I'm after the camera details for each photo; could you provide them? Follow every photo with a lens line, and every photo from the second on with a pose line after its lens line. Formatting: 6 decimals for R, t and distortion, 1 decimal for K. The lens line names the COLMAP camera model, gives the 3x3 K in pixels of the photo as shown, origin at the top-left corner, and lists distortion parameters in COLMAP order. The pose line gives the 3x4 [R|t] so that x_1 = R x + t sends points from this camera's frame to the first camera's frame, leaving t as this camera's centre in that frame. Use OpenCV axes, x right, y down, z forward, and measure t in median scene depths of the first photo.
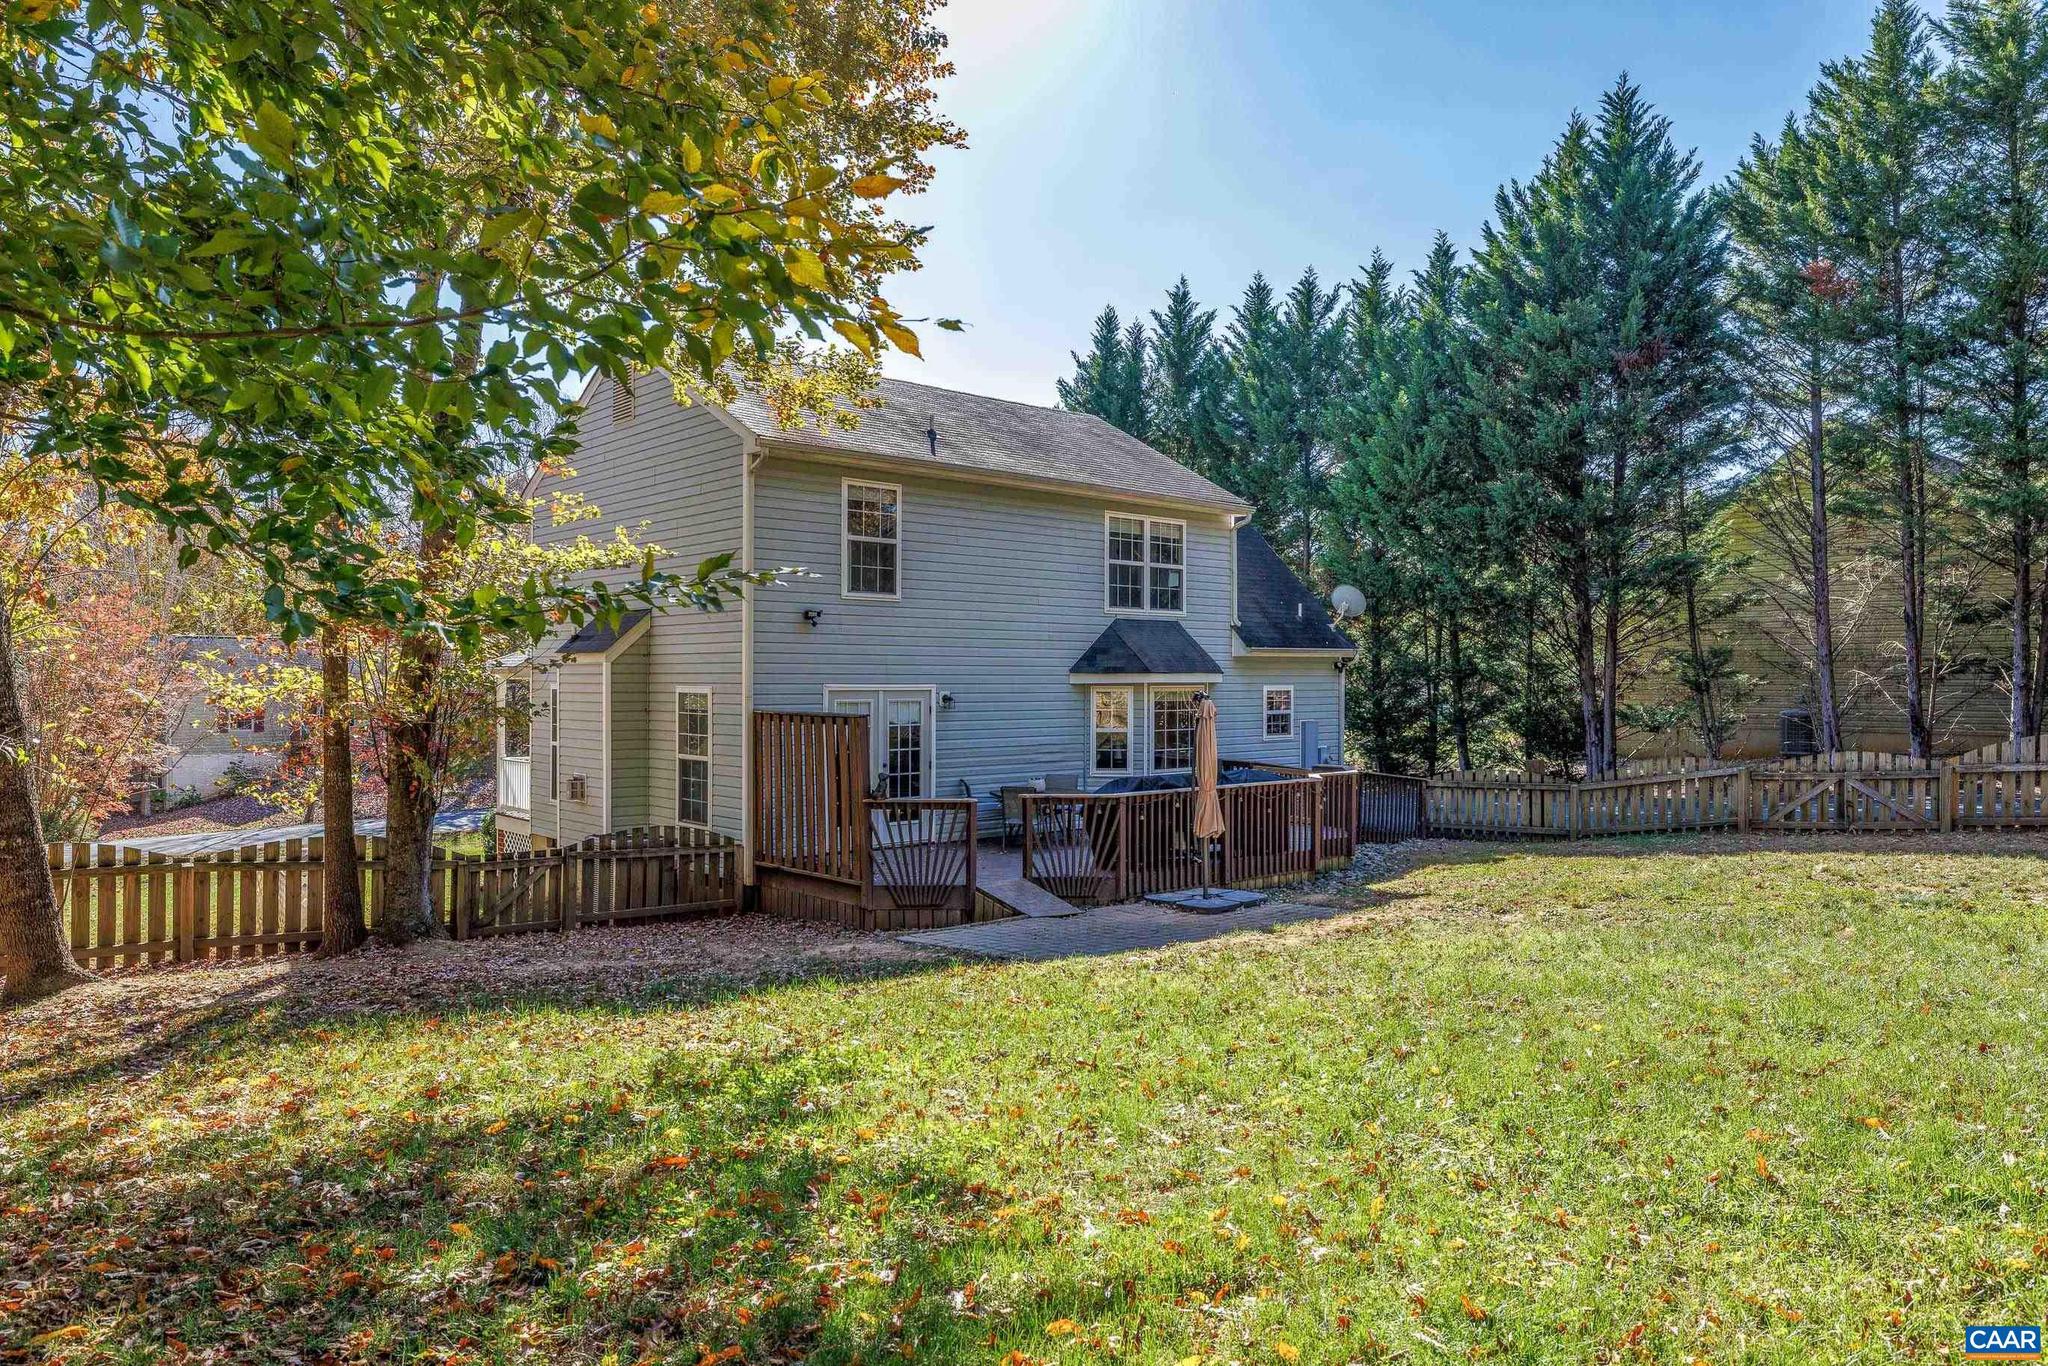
lens RADIAL K [[1351.3, 0, 1017.6], [0, 1351.3, 680.3], [0, 0, 1]] dist [0.008554, 0.001728]
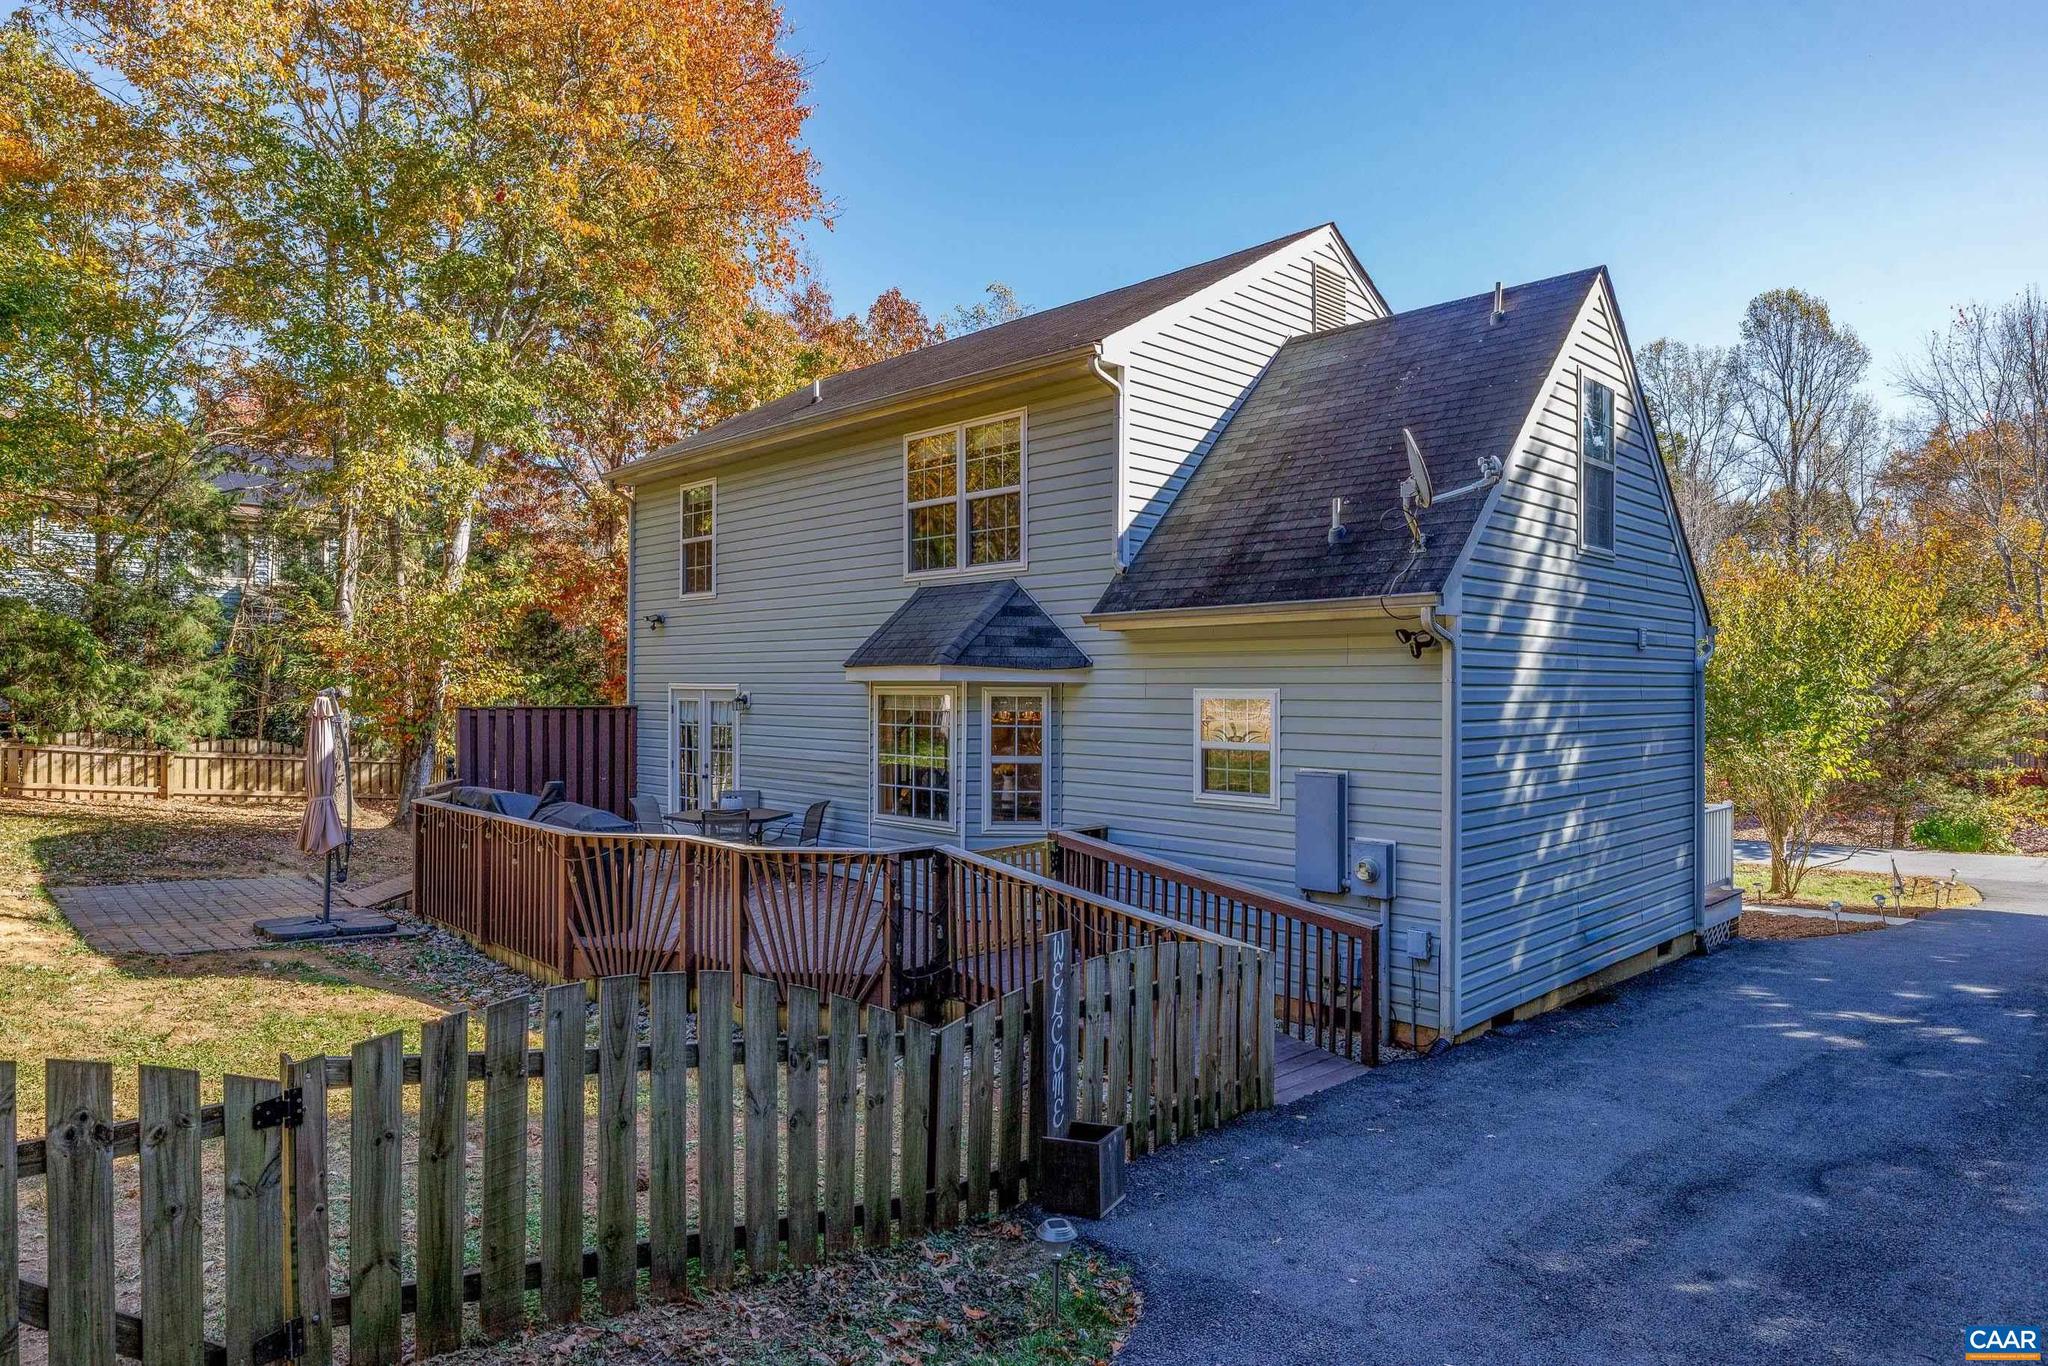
lens RADIAL K [[1202.5, 0, 1015.3], [0, 1202.5, 678.9], [0, 0, 1]] dist [-0.005018, -0.000240]
pose [[0.042751, -0.008626, -0.999048, 0.682755], [-0.006190, 0.999941, -0.008899, 0.005110], [0.999067, 0.006565, 0.042696, 1.028330]]
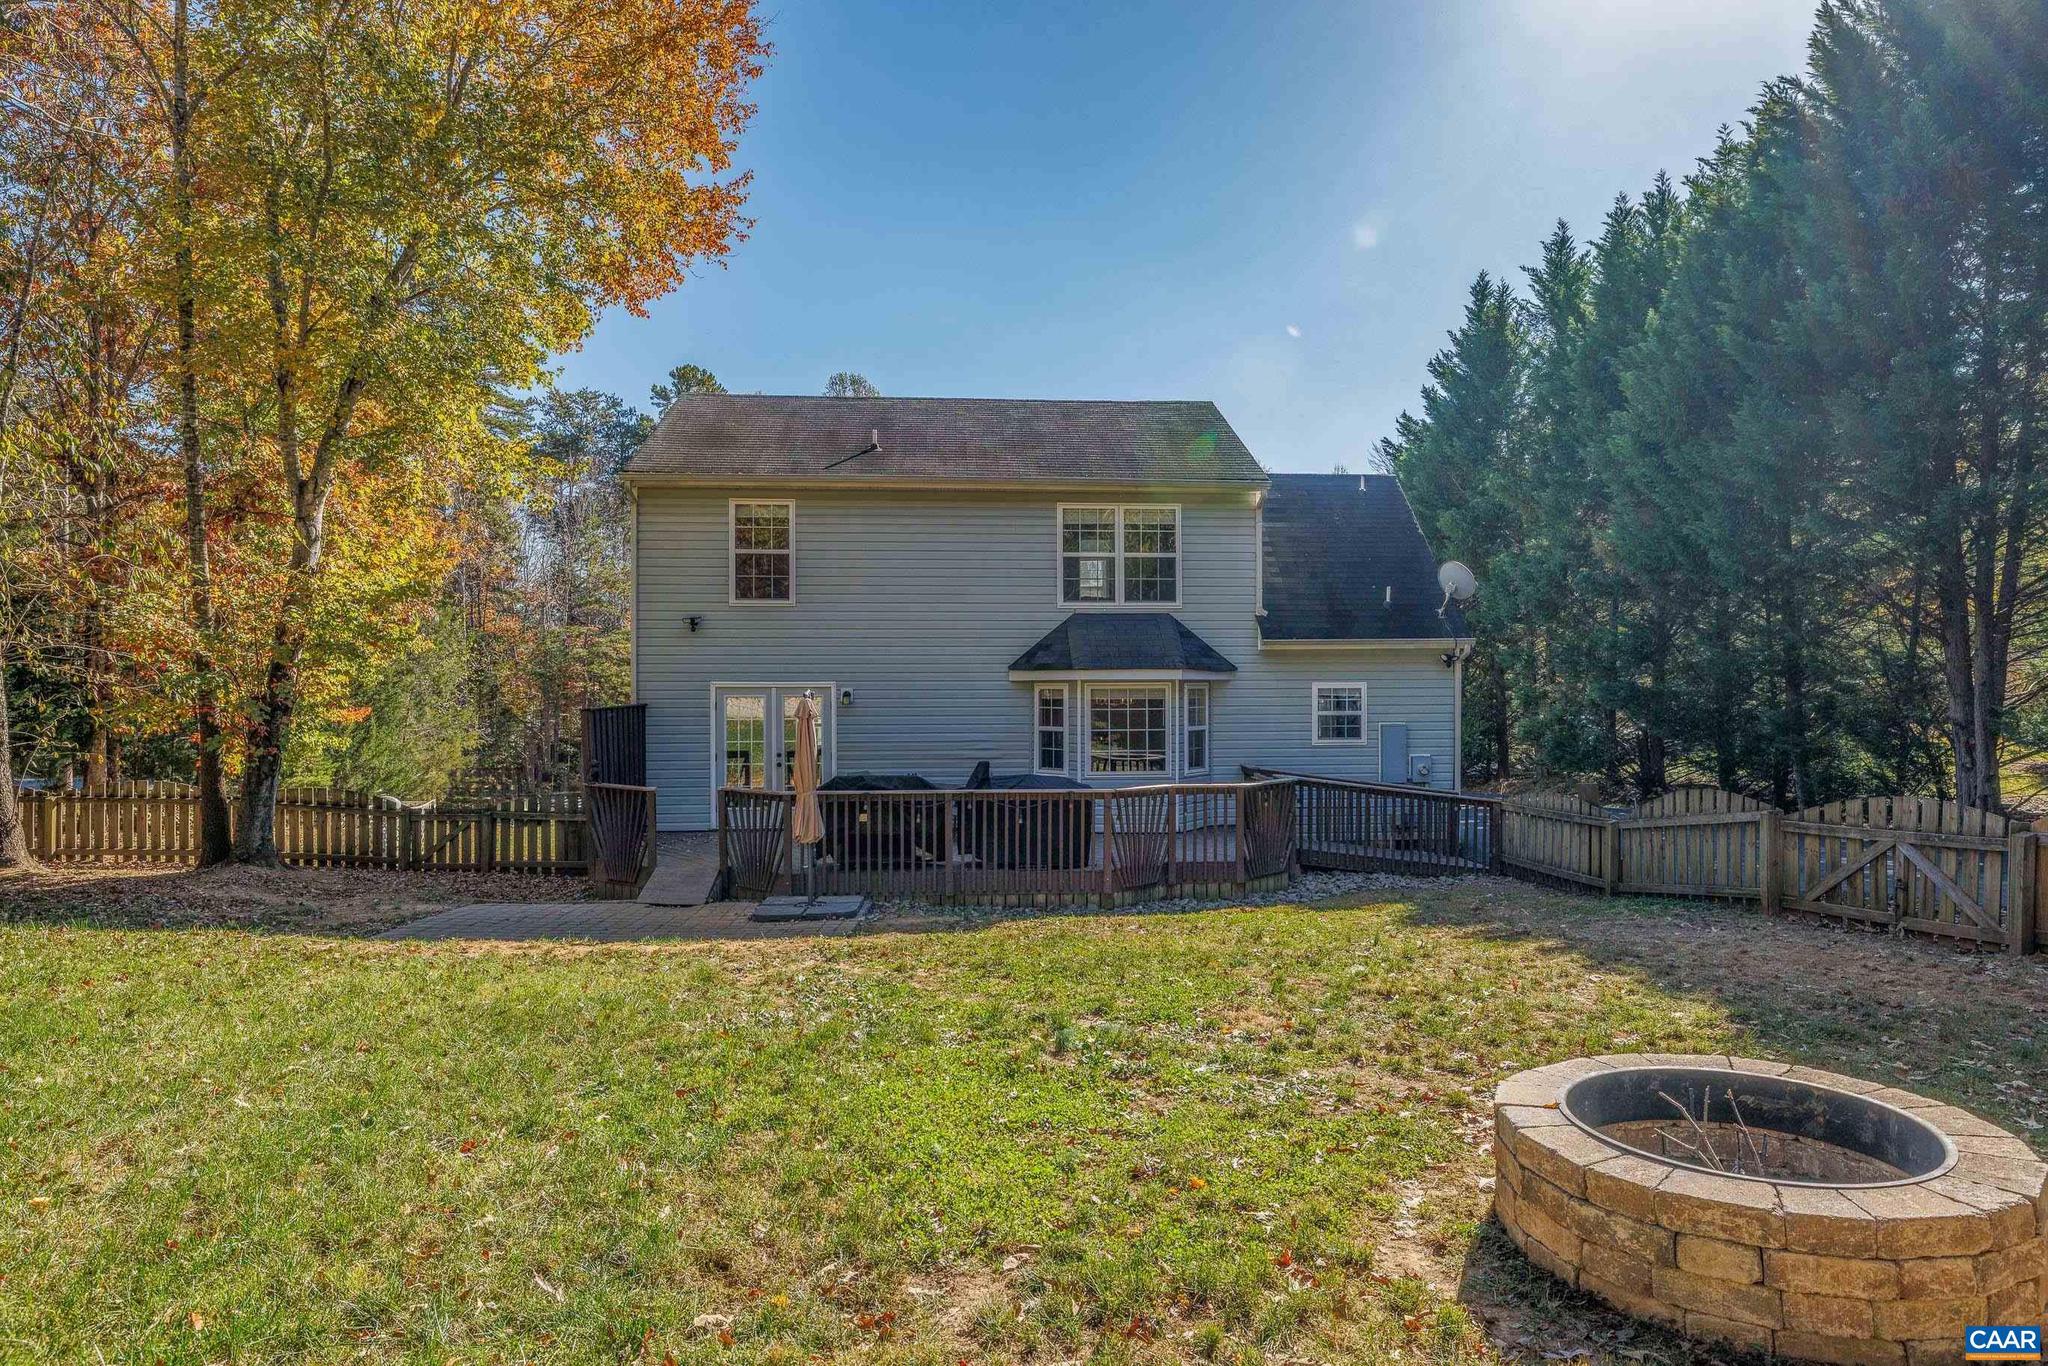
lens RADIAL K [[1157.5, 0, 1026.4], [0, 1157.5, 682.9], [0, 0, 1]] dist [0.004244, 0.000271]
pose [[0.792027, 0.001435, -0.610485, 0.553903], [0.002409, 0.999982, 0.005476, -0.000645], [0.610482, -0.005807, 0.792009, 0.324530]]
